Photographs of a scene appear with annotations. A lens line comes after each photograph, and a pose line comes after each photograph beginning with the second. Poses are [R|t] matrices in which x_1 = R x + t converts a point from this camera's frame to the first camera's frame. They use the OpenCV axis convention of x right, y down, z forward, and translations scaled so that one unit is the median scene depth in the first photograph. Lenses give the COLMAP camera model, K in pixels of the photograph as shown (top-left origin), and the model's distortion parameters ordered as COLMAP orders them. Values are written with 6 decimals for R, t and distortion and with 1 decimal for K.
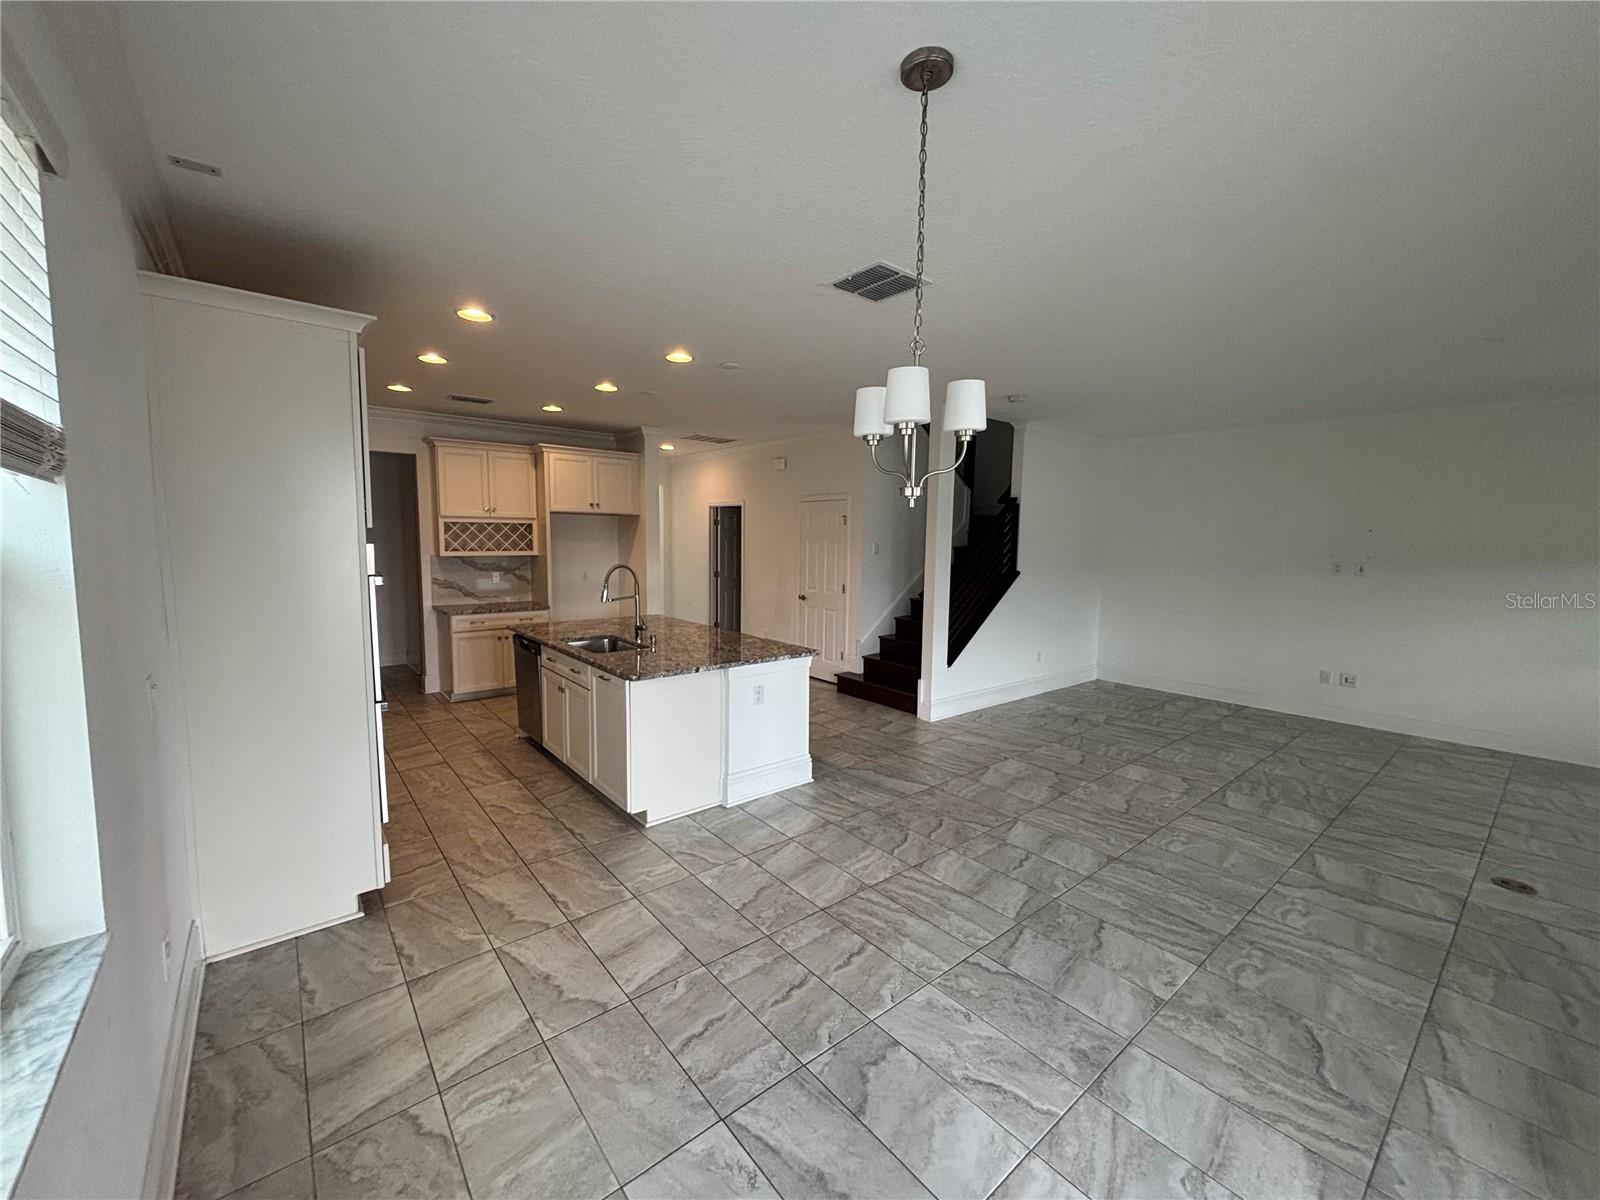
lens RADIAL K [[644.7, 0, 809.3], [0, 644.7, 598.4], [0, 0, 1]] dist [-0.002100, -0.000067]
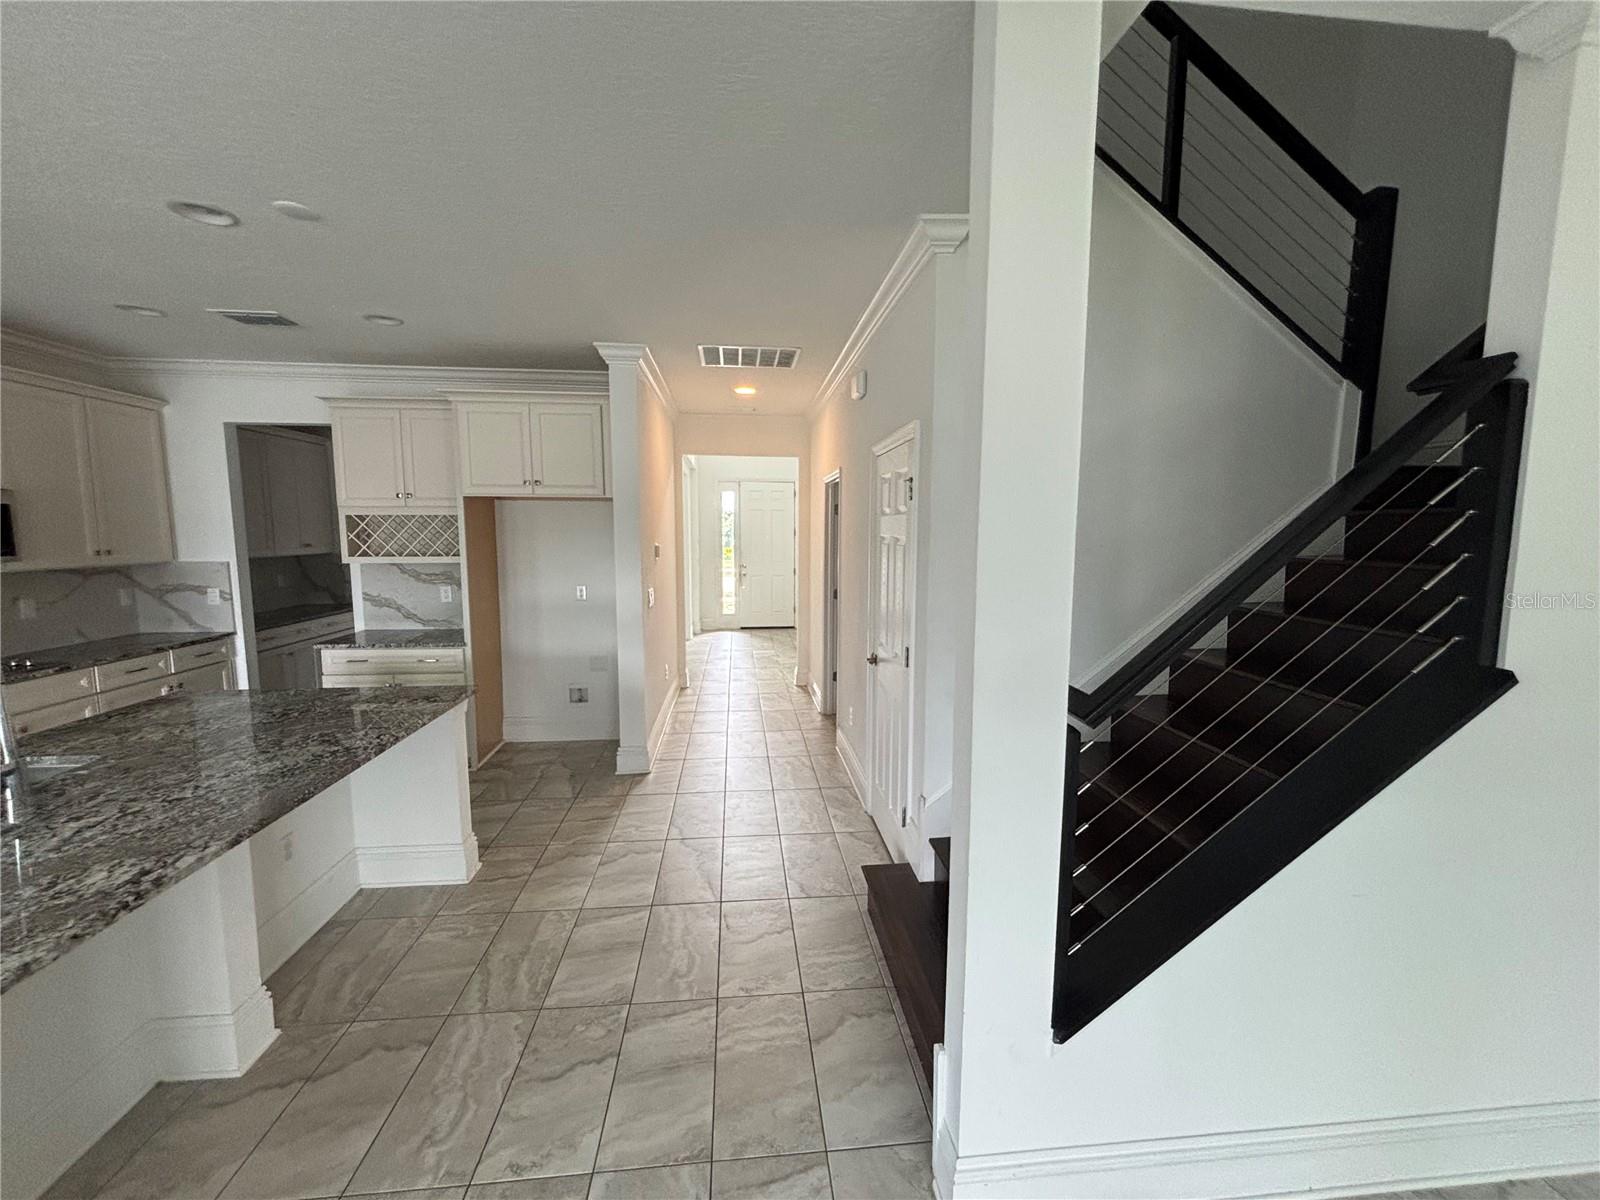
lens RADIAL K [[644.7, 0, 809.3], [0, 644.7, 598.4], [0, 0, 1]] dist [-0.002100, -0.000067]
pose [[0.830850, 0.048885, -0.554345, 0.240313], [-0.047581, 0.998727, 0.016759, -0.060384], [0.554458, 0.012452, 0.832119, 0.659881]]
